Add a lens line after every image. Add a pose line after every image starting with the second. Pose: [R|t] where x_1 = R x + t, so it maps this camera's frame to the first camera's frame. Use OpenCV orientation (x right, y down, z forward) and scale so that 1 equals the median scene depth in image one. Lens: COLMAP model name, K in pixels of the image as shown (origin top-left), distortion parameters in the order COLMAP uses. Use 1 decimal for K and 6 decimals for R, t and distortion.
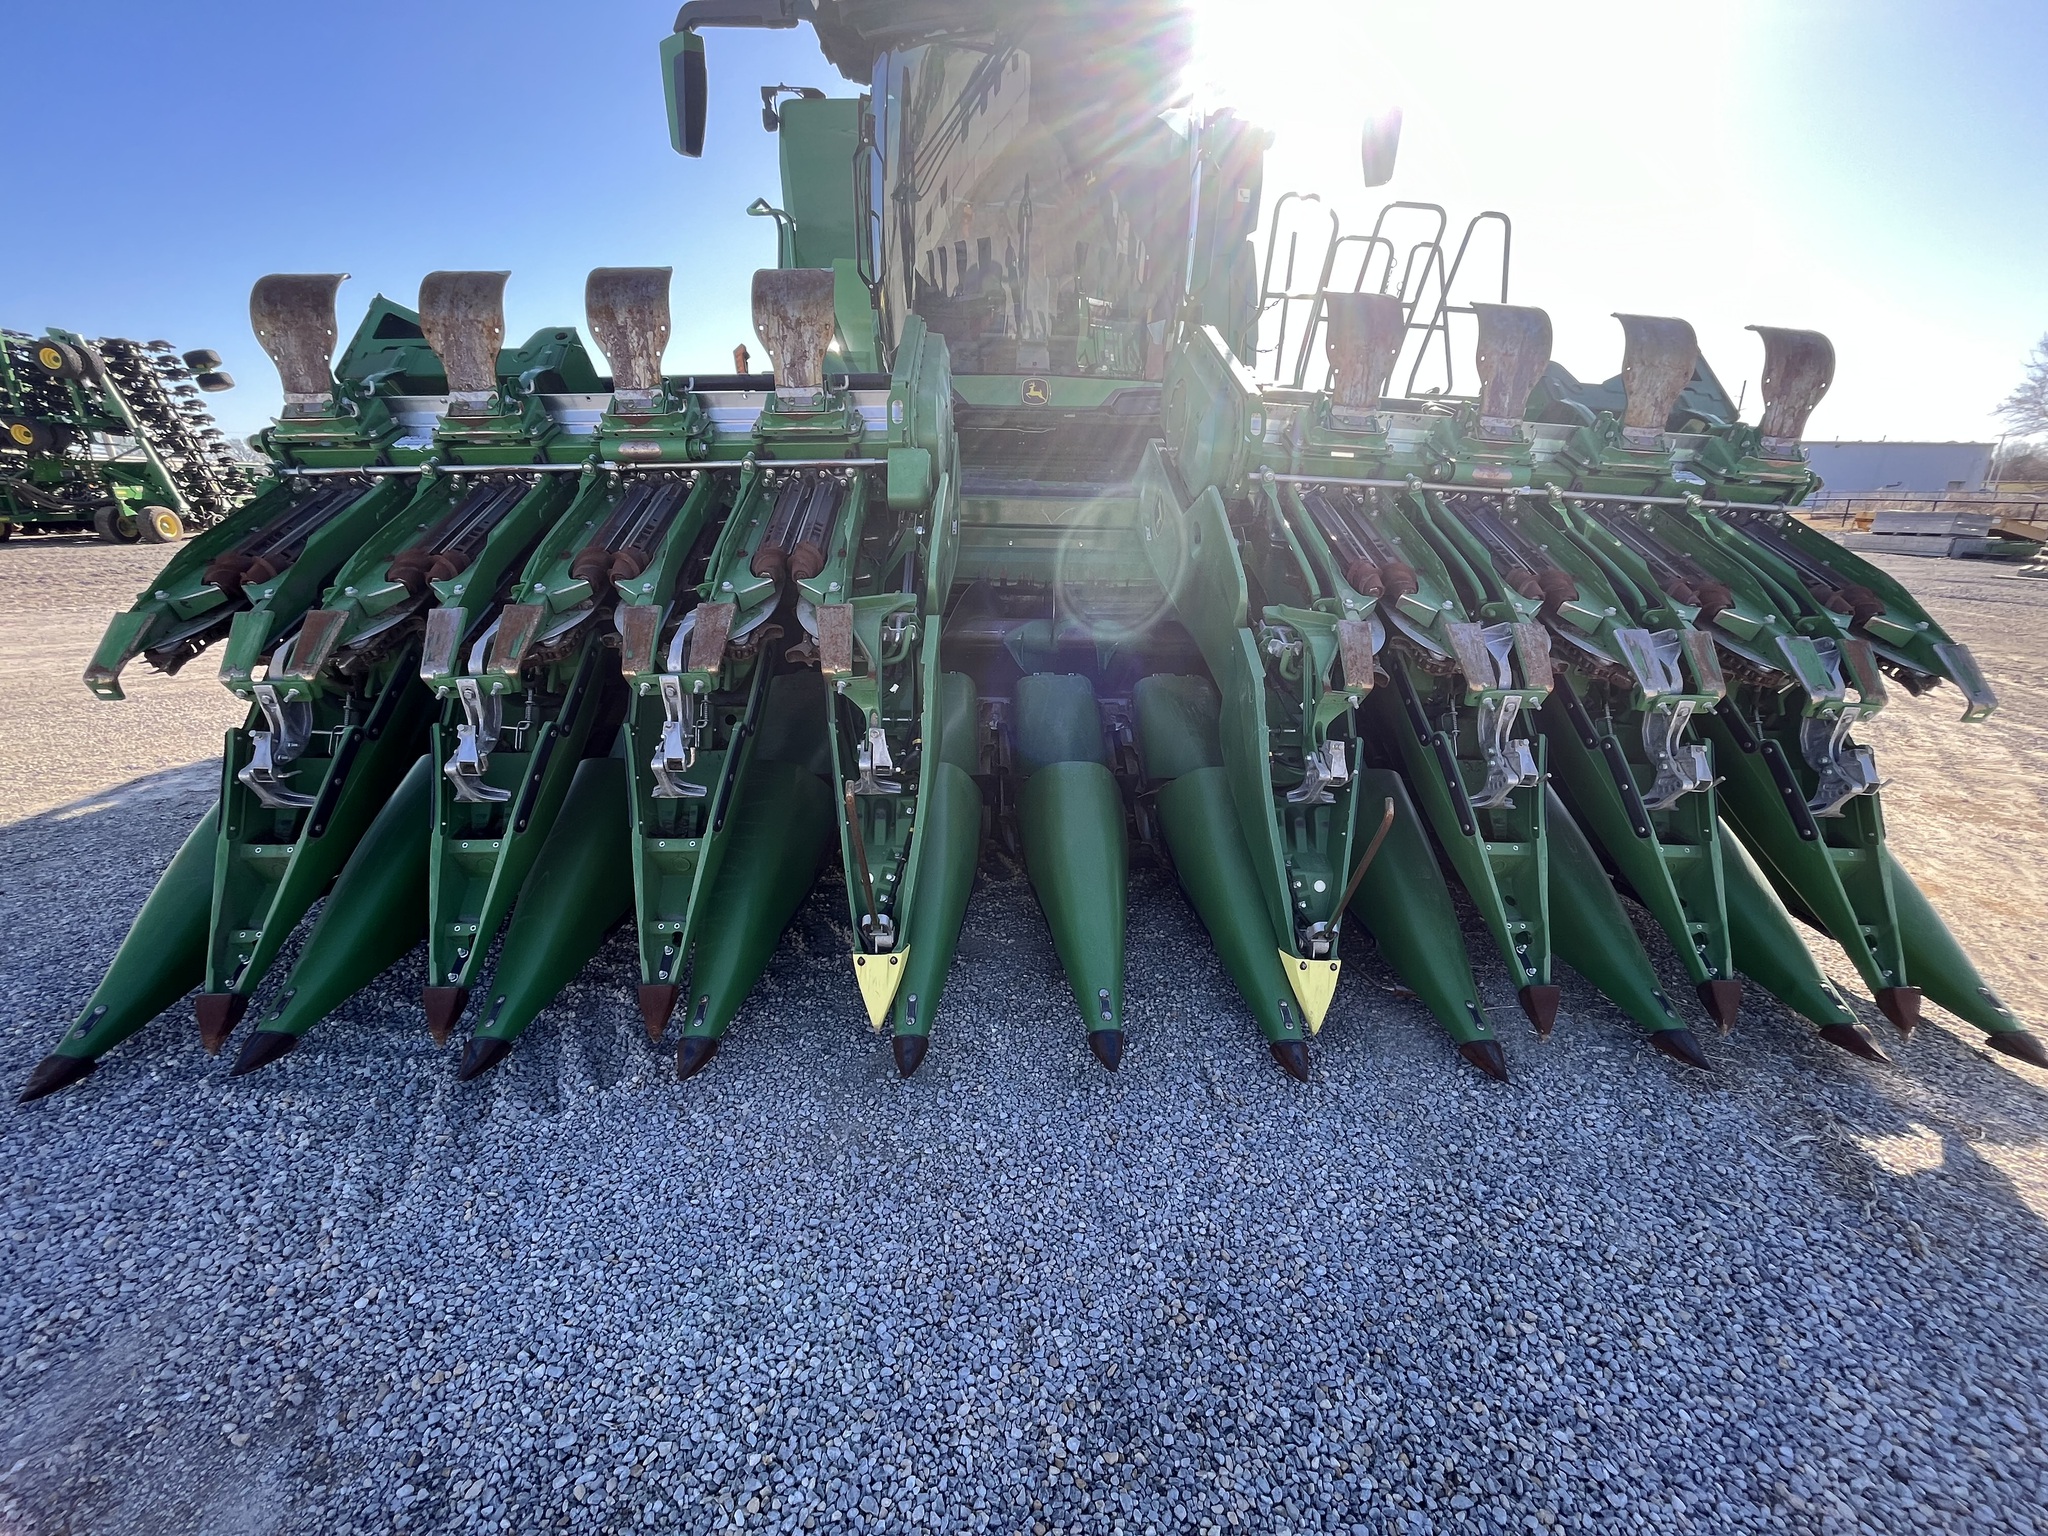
lens RADIAL K [[825.7, 0, 1017.2], [0, 825.7, 766.9], [0, 0, 1]] dist [-0.003213, -0.000517]
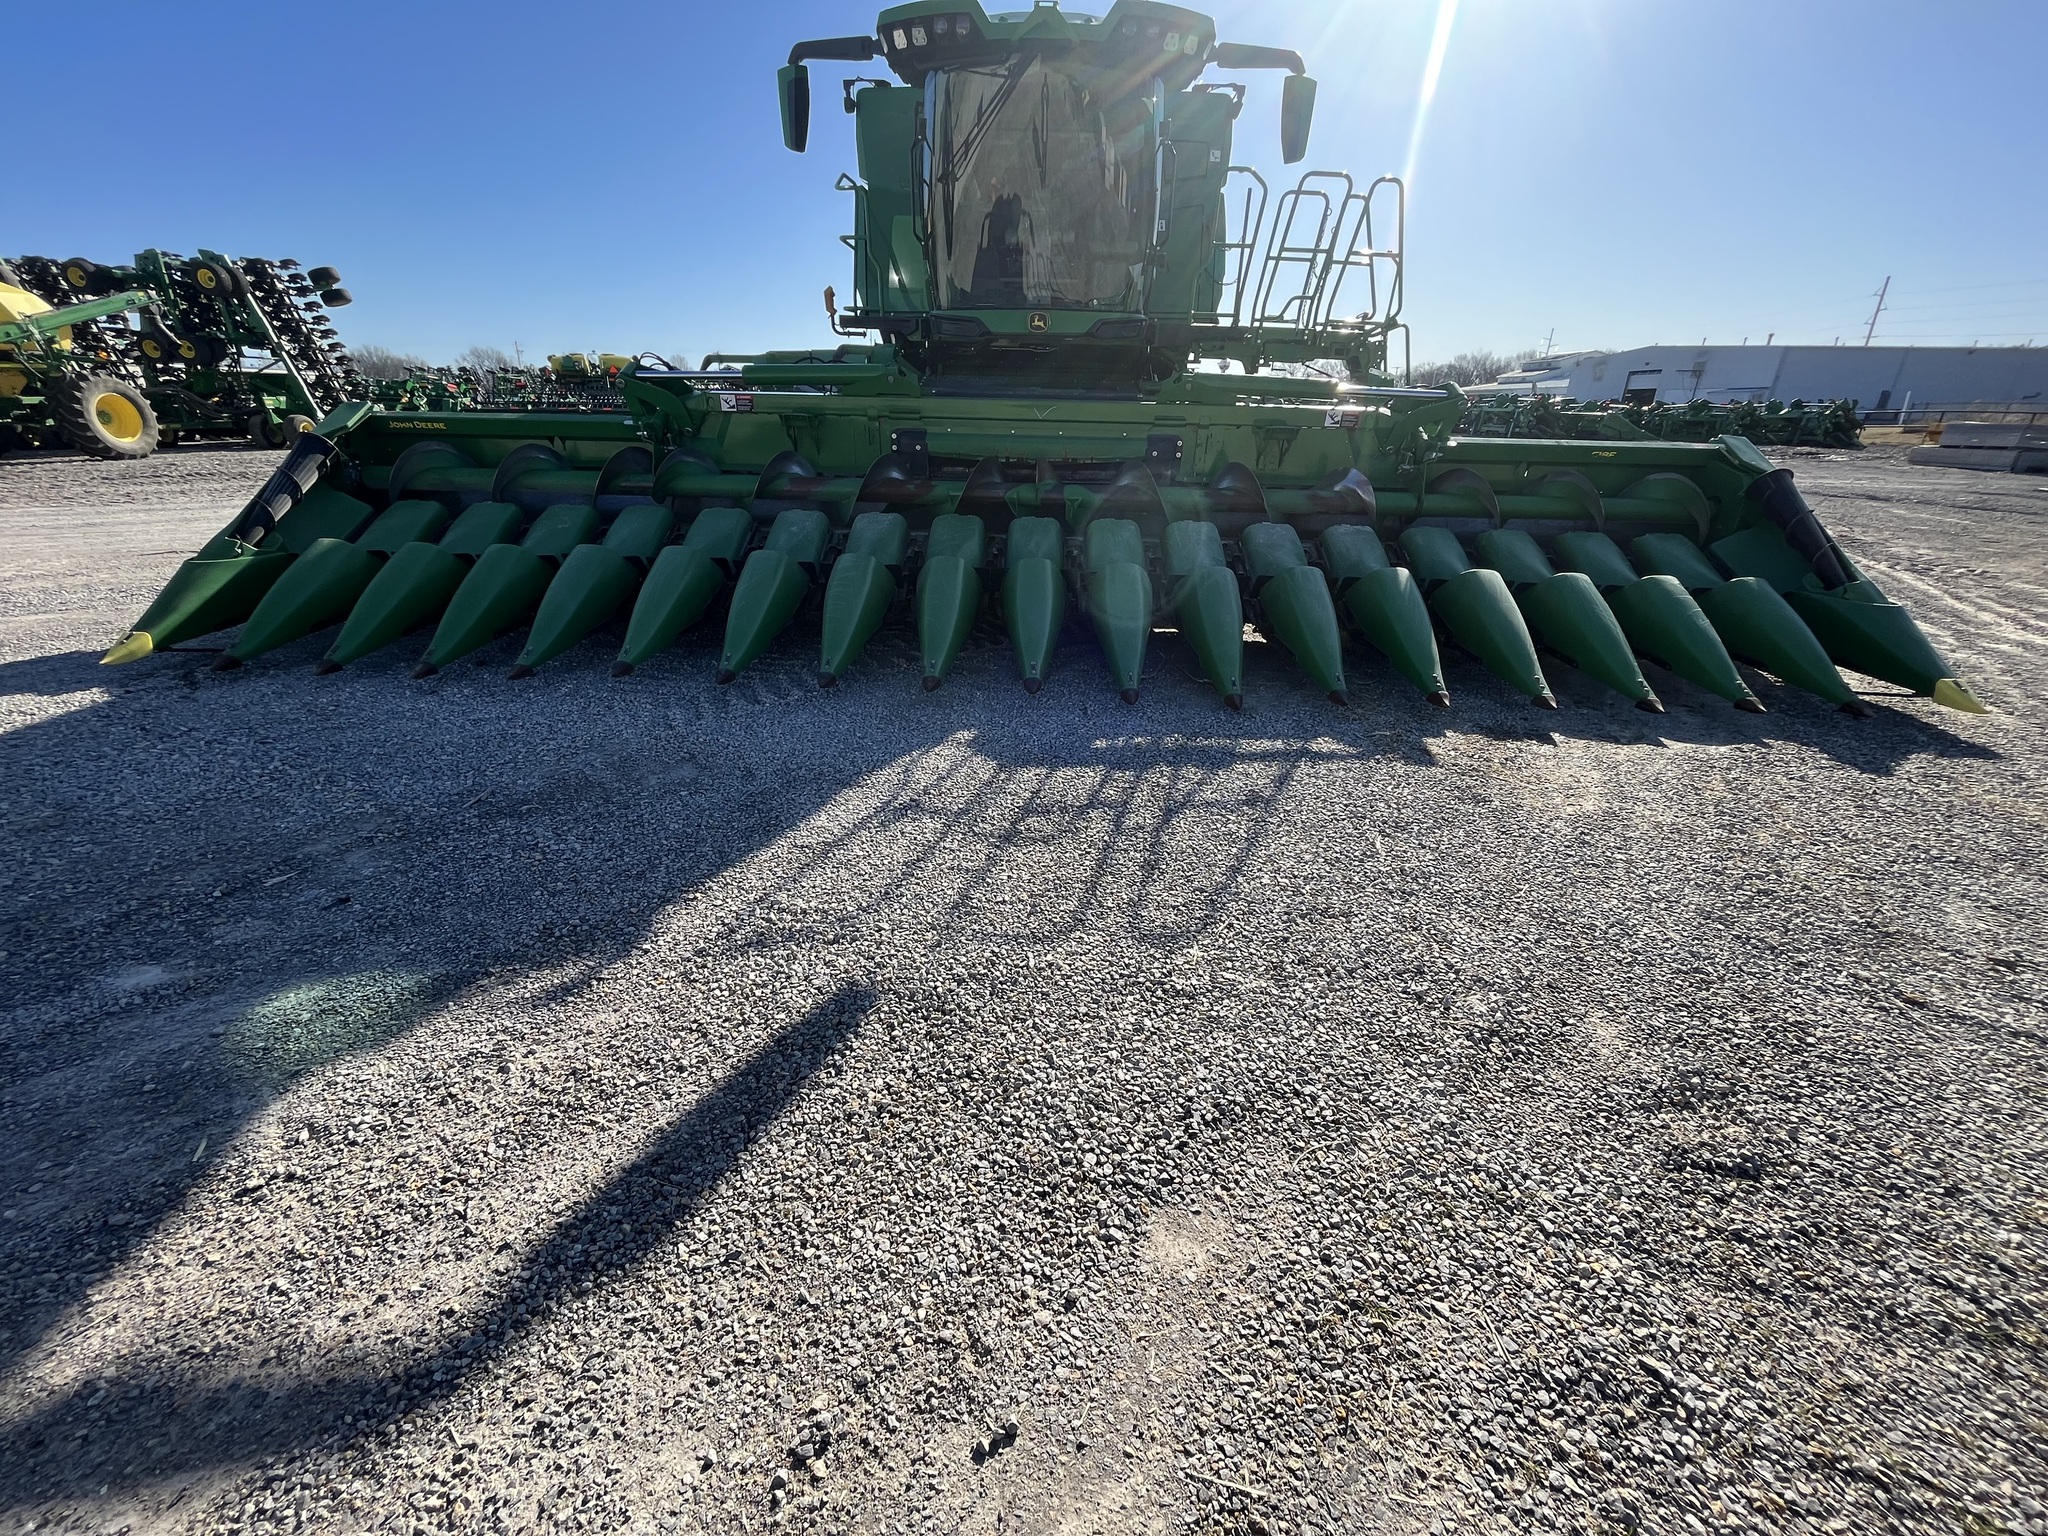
lens RADIAL K [[825.7, 0, 1017.2], [0, 825.7, 766.9], [0, 0, 1]] dist [-0.003213, -0.000517]
pose [[0.997497, 0.028727, -0.064618, 0.020257], [-0.022592, 0.995340, 0.093743, 0.033823], [0.067010, -0.092048, 0.993497, -0.094485]]
